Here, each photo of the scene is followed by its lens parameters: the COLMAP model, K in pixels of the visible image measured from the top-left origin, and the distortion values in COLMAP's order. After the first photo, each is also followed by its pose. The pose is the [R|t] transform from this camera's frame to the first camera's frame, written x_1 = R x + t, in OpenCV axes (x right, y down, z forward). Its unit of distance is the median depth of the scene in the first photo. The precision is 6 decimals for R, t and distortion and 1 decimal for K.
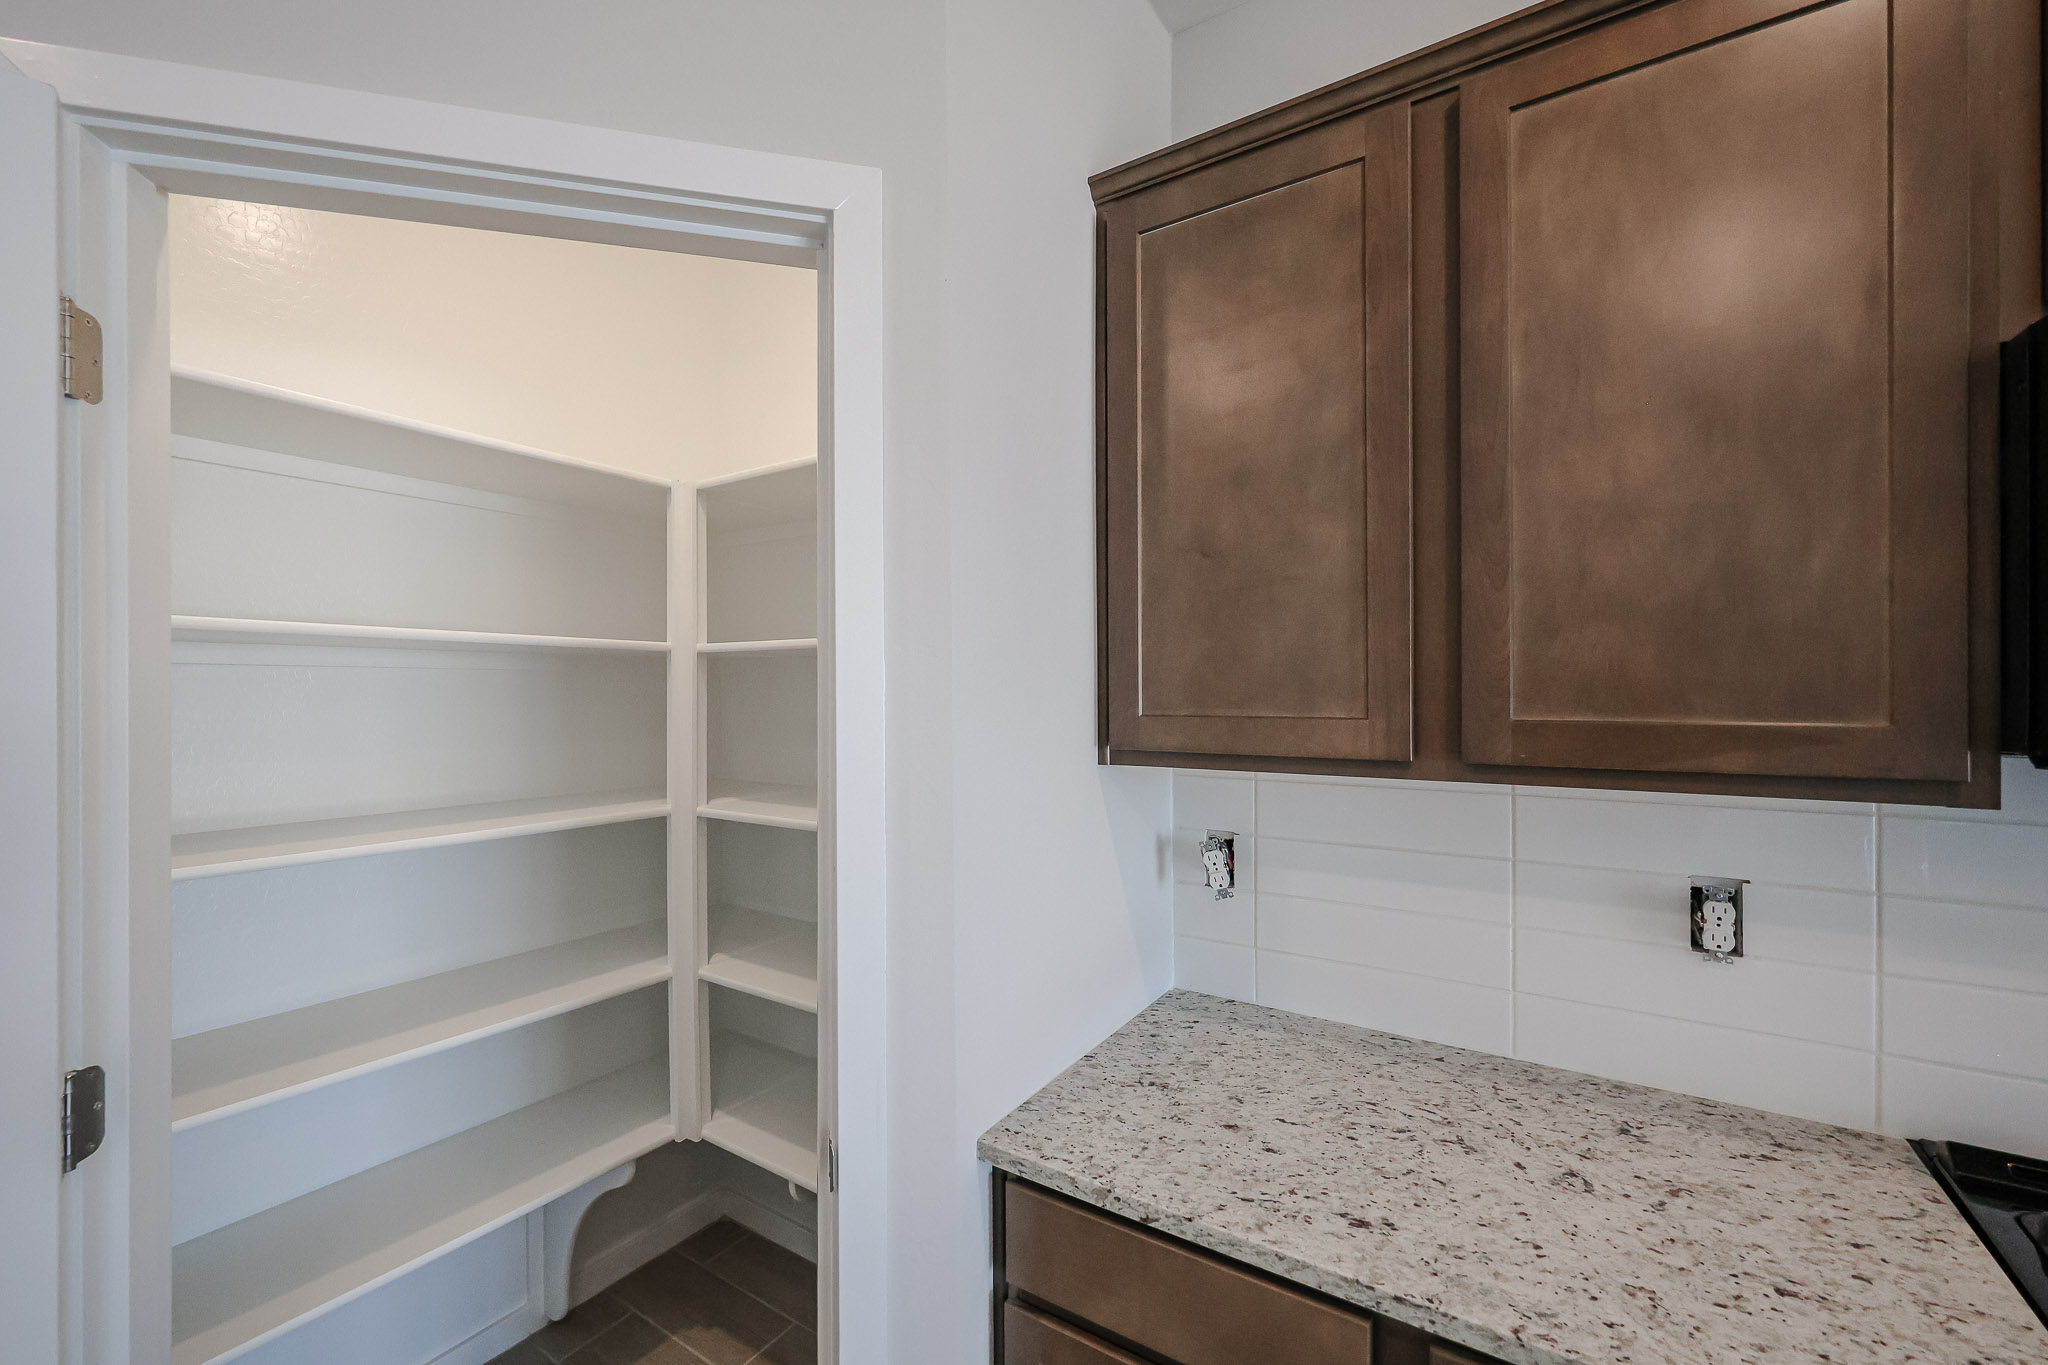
lens RADIAL K [[837.8, 0, 1018.6], [0, 837.8, 692.3], [0, 0, 1]] dist [0.001179, 0.000456]
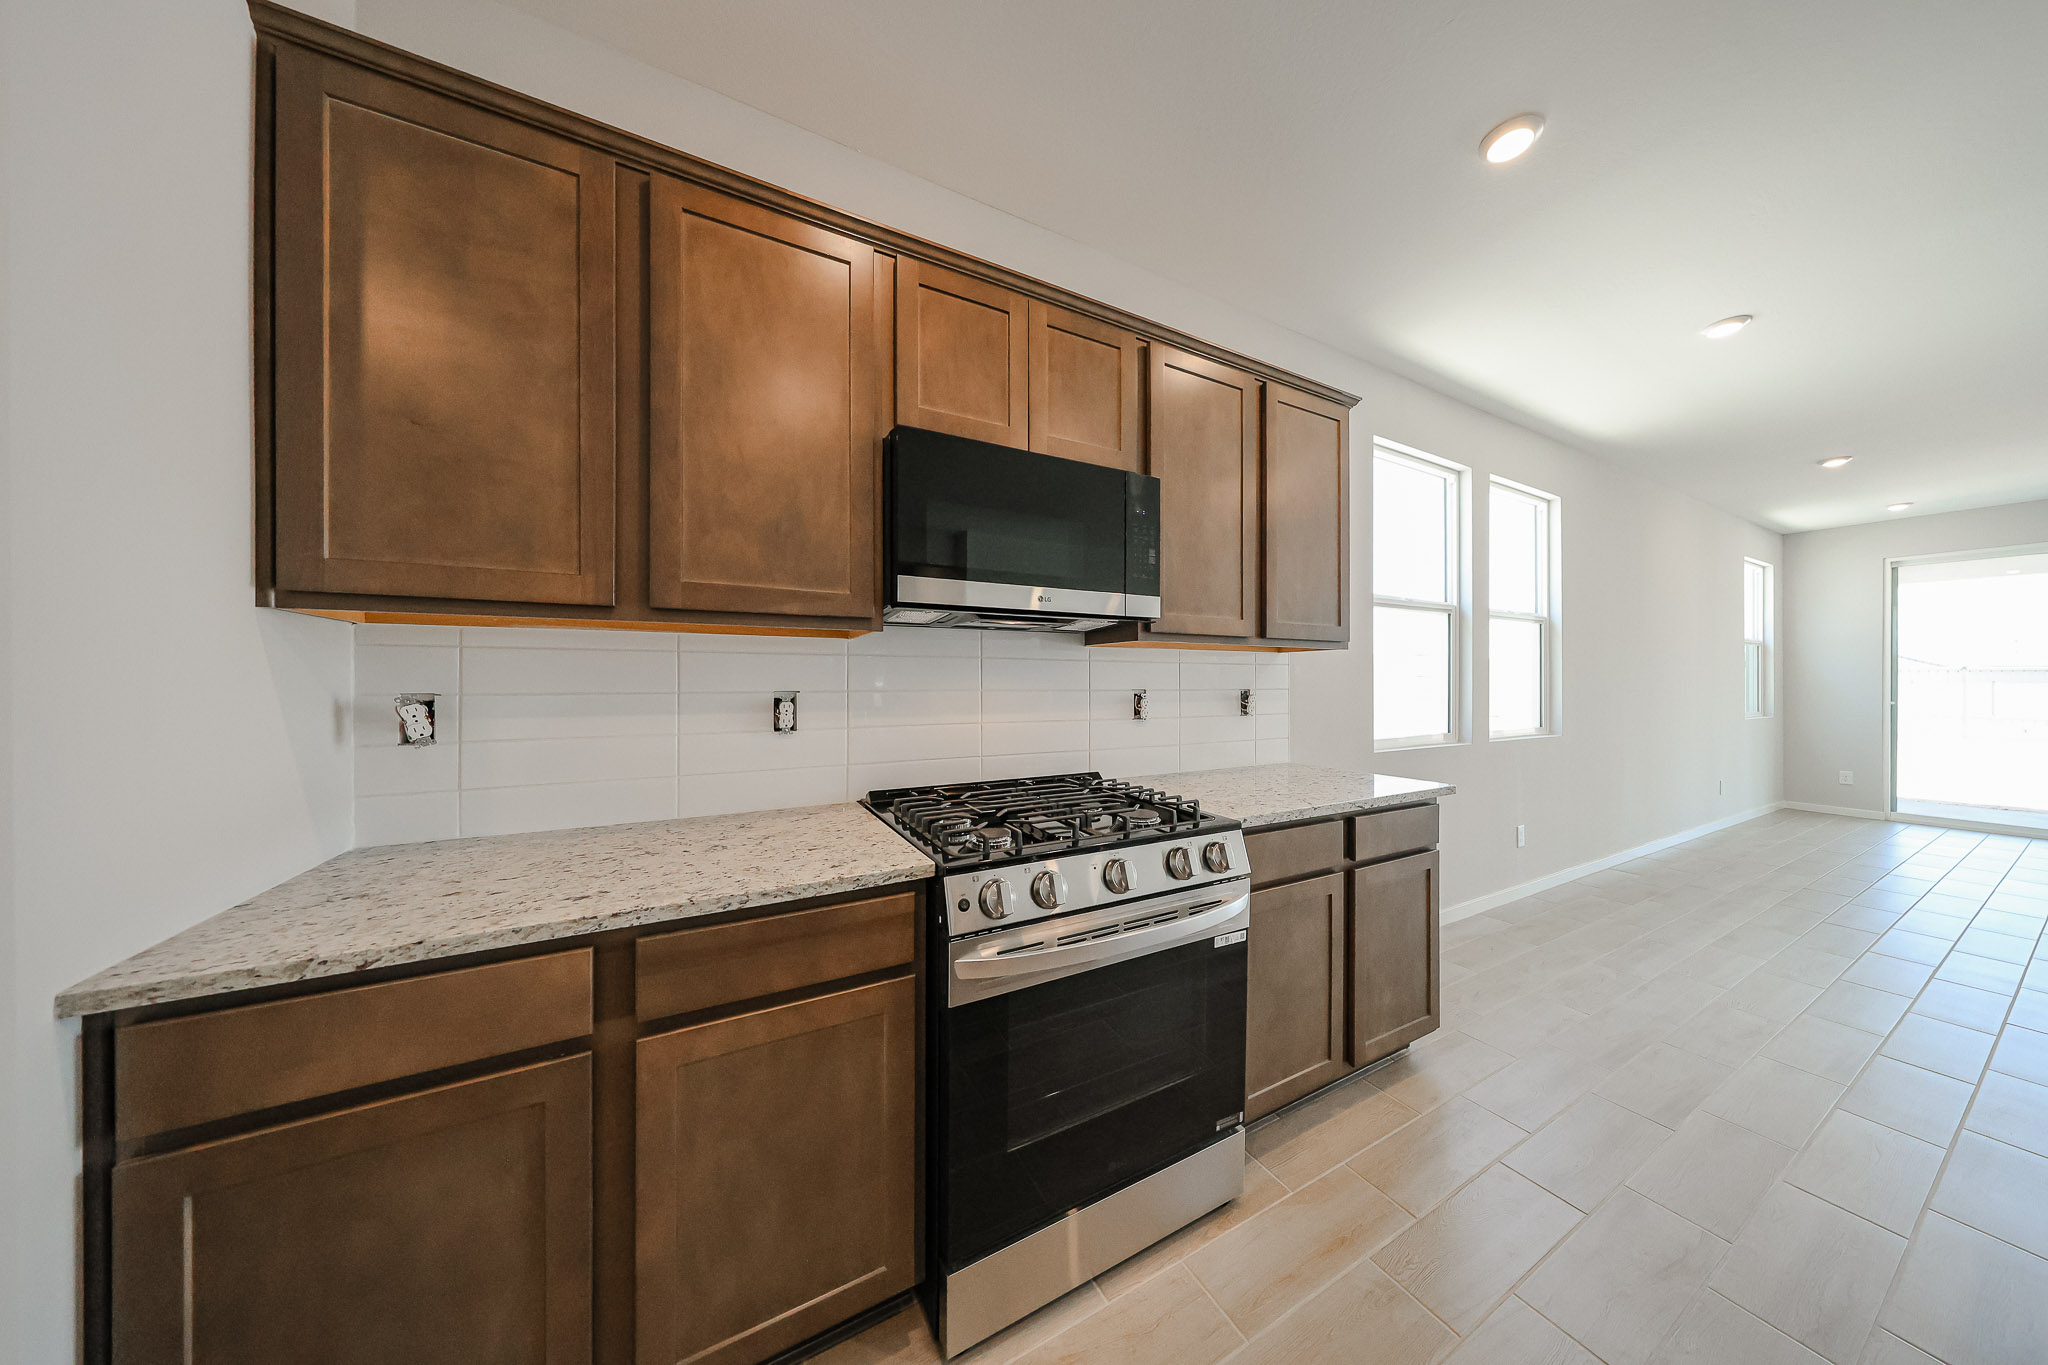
lens RADIAL K [[602.2, 0, 1030.9], [0, 602.2, 681.4], [0, 0, 1]] dist [-0.001938, 0.000116]
pose [[0.467866, 0.004693, 0.883787, -0.120576], [0.000821, 0.999983, -0.005745, 0.218592], [-0.883799, 0.003413, 0.467855, -0.138881]]
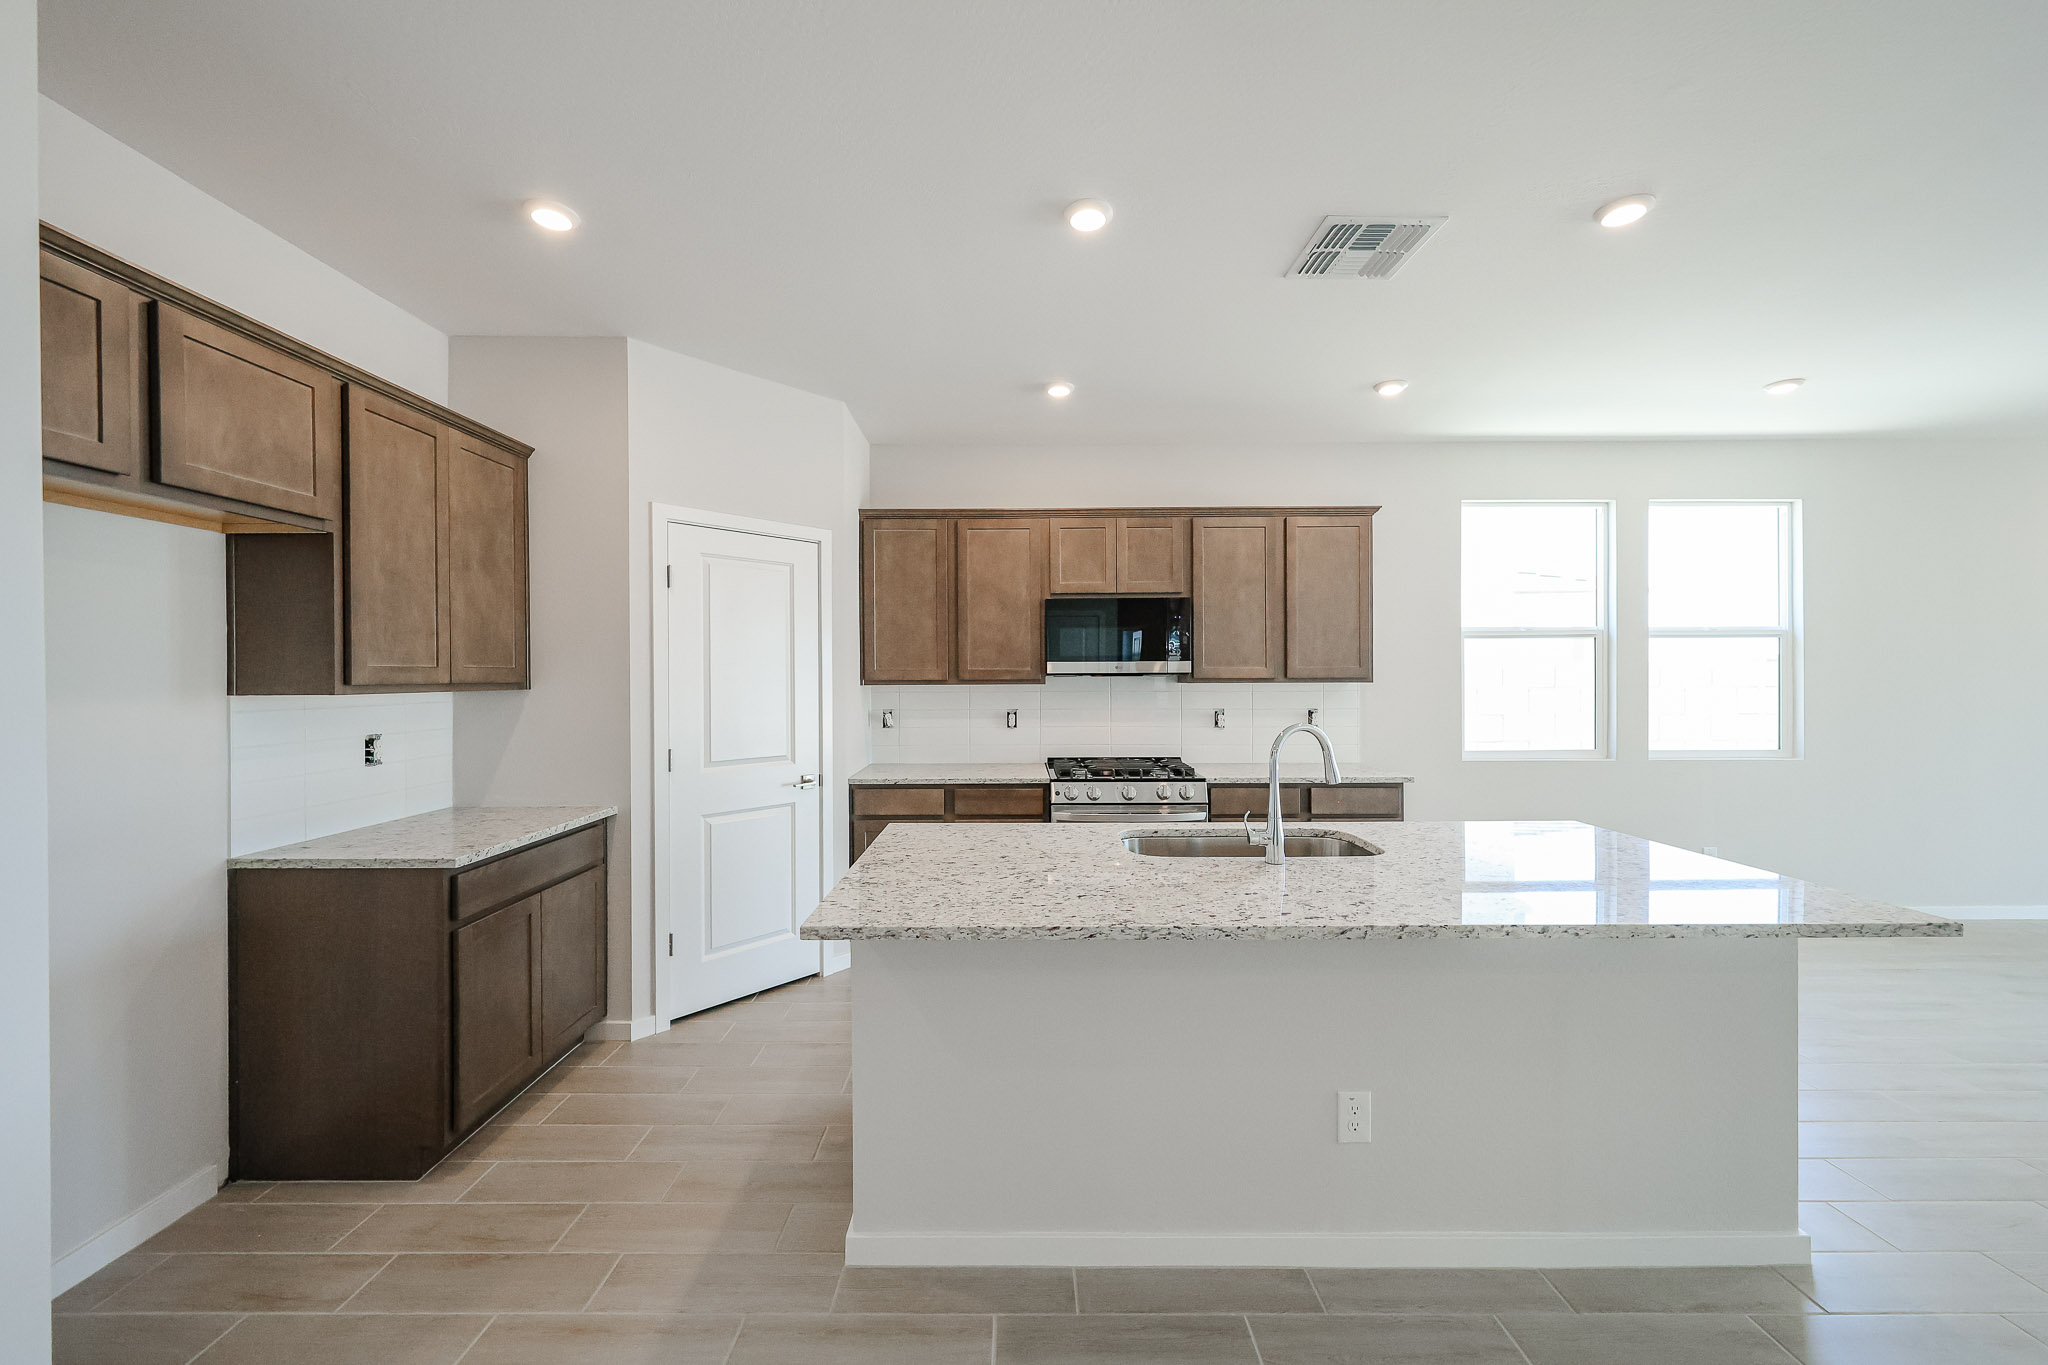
lens RADIAL K [[795.6, 0, 1018.8], [0, 795.6, 677.6], [0, 0, 1]] dist [0.001529, -0.000537]
pose [[0.828659, -0.001682, 0.559751, -1.399522], [0.001783, 0.999998, 0.000364, 0.068722], [-0.559751, 0.000696, 0.828661, -2.383447]]
